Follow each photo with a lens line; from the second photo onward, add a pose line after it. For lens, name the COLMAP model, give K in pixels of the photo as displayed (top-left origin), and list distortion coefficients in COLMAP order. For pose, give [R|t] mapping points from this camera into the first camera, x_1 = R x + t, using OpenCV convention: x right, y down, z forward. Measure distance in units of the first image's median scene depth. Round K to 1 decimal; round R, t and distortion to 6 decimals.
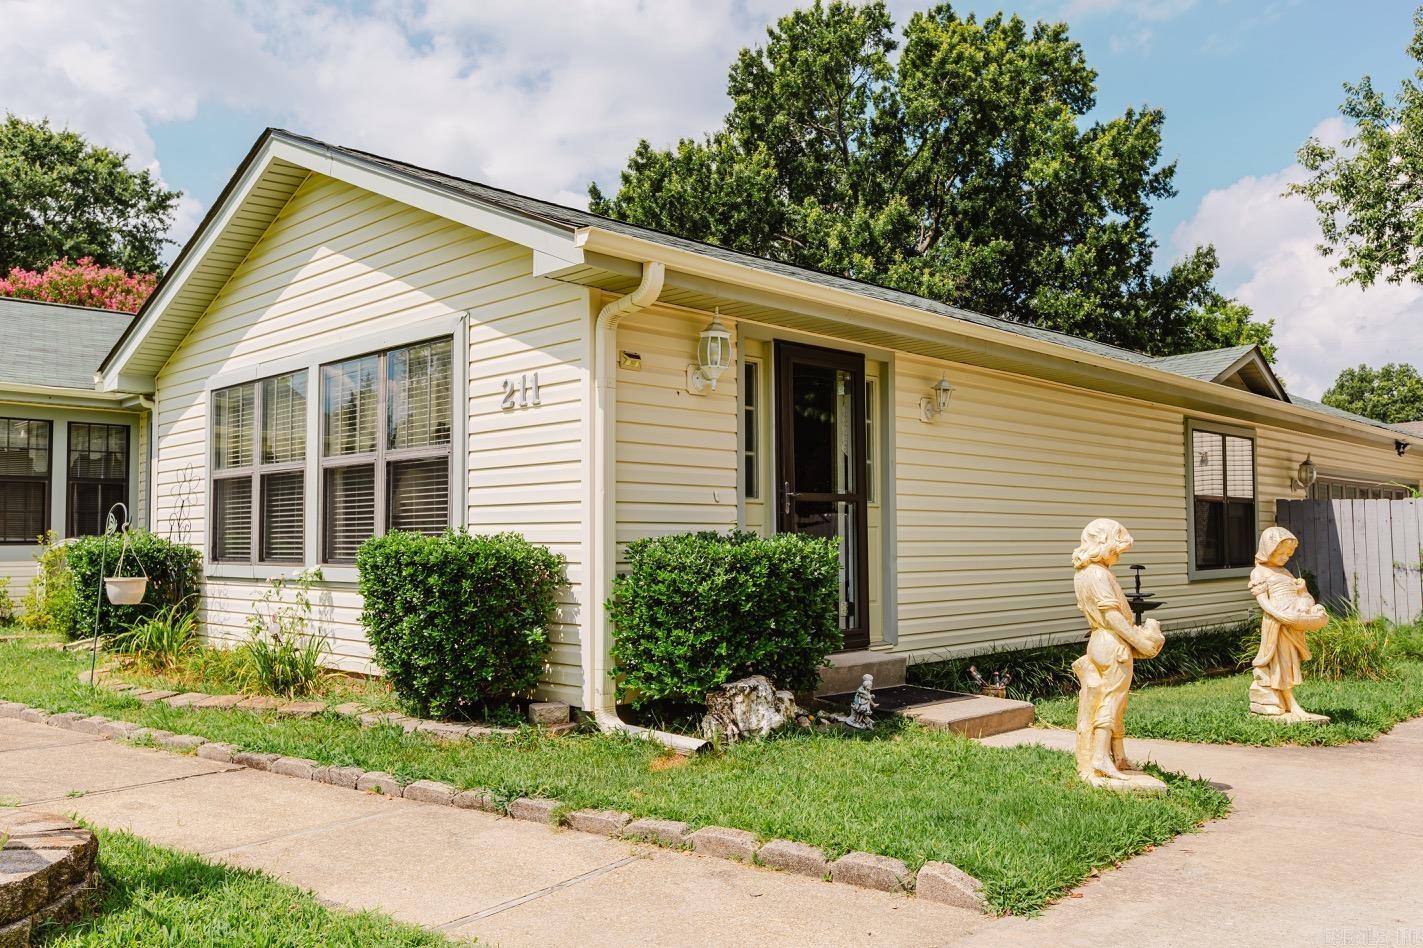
lens RADIAL K [[1139.1, 0, 711.5], [0, 1139.1, 474.0], [0, 0, 1]] dist [0.002260, -0.001882]
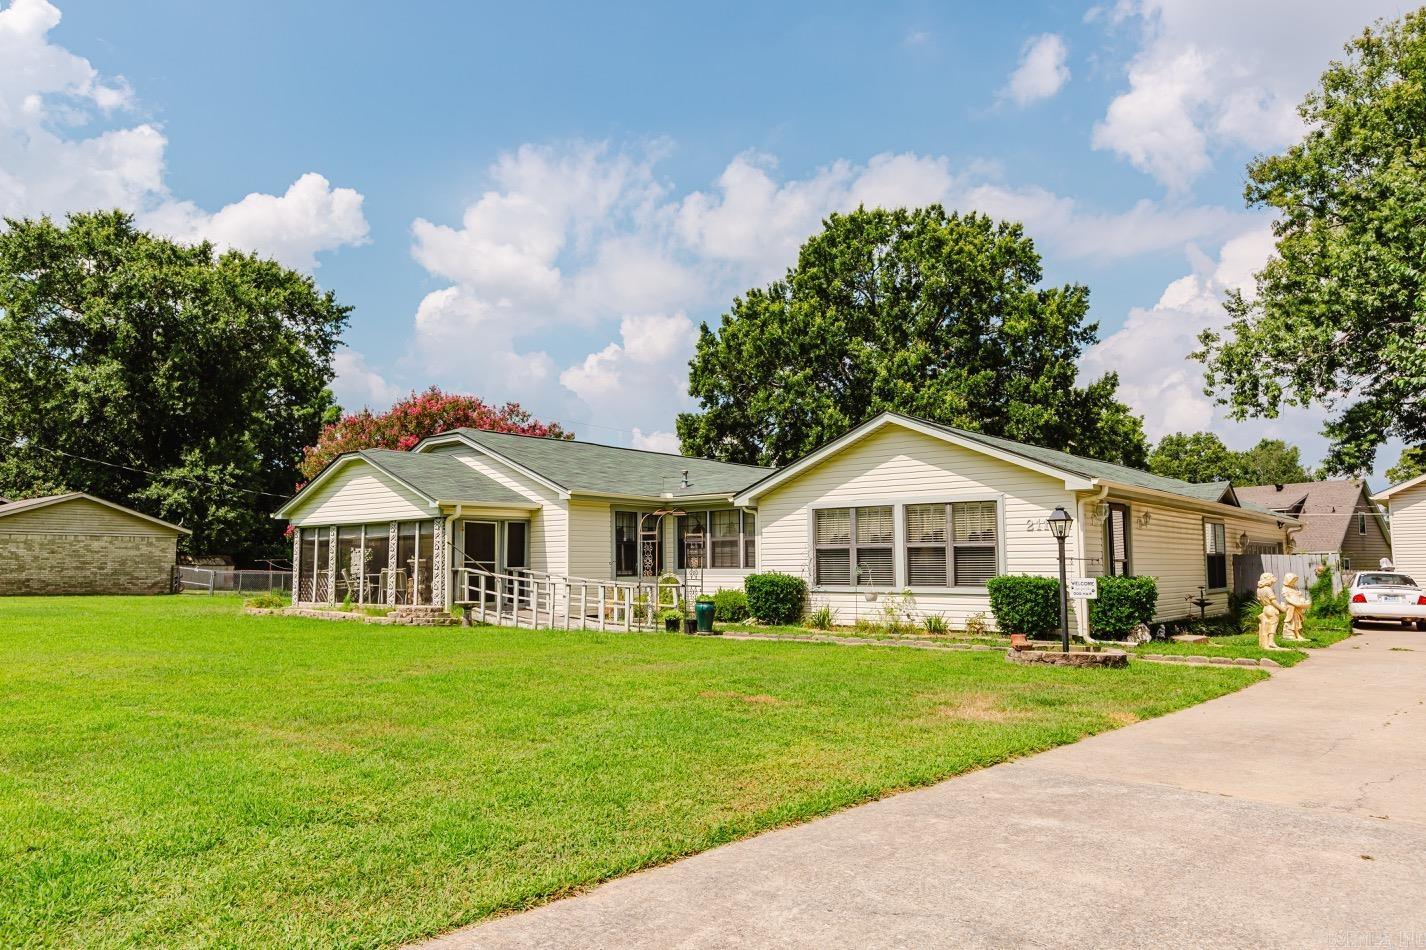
lens RADIAL K [[967.2, 0, 713.0], [0, 967.2, 475.0], [0, 0, 1]] dist [0.004141, -0.000450]
pose [[0.996421, 0.008033, 0.084143, -0.216445], [-0.005096, 0.999372, -0.035058, -0.019876], [-0.084372, 0.034503, 0.995837, -0.243765]]
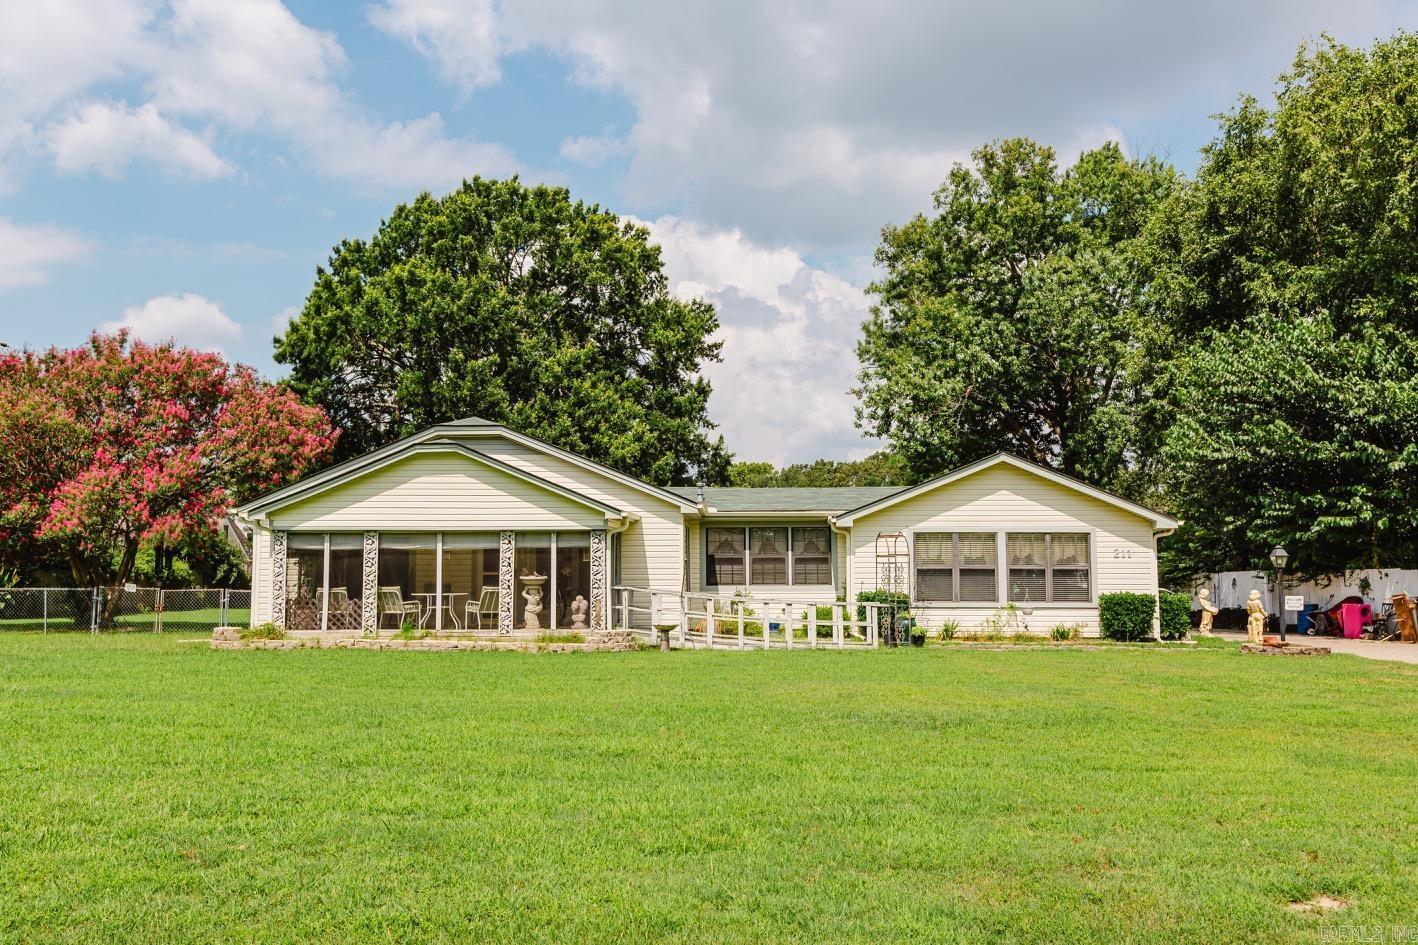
lens RADIAL K [[1135.1, 0, 709.0], [0, 1135.1, 472.5], [0, 0, 1]] dist [0.002260, -0.001882]
pose [[0.729946, 0.063843, 0.680516, -0.668112], [-0.044914, 0.997957, -0.045447, -0.019355], [-0.682027, 0.002609, 0.731322, -0.138219]]
